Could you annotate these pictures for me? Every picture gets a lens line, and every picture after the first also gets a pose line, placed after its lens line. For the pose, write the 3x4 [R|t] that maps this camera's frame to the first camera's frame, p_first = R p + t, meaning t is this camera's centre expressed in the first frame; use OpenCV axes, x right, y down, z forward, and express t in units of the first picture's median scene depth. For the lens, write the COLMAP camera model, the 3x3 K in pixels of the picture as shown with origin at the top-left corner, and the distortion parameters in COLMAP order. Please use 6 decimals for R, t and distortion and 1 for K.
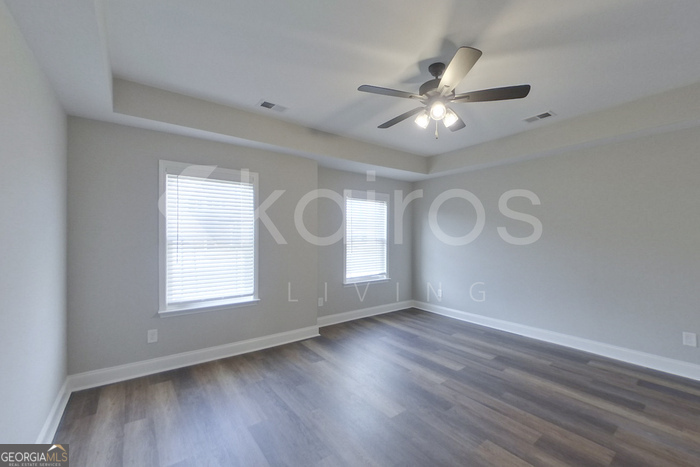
lens RADIAL K [[290.7, 0, 350.0], [0, 290.7, 233.5], [0, 0, 1]] dist [0.001712, 0.000271]
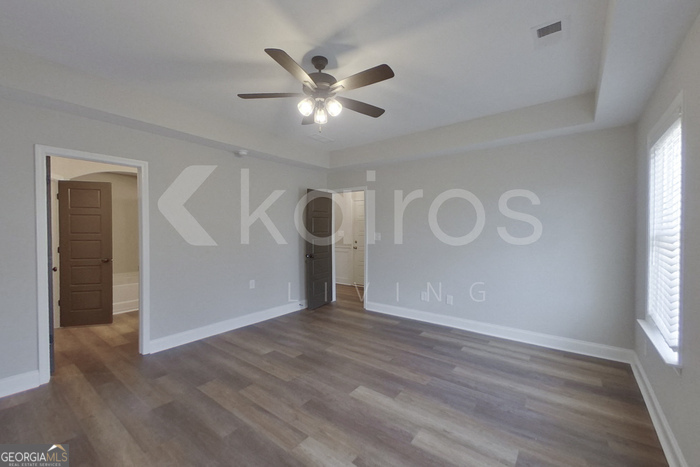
lens RADIAL K [[290.7, 0, 350.0], [0, 290.7, 233.5], [0, 0, 1]] dist [0.001712, 0.000271]
pose [[-0.959443, 0.002671, -0.281891, 0.483486], [0.000269, 0.999963, 0.008561, 0.019031], [0.281903, 0.008138, -0.959408, 2.001685]]
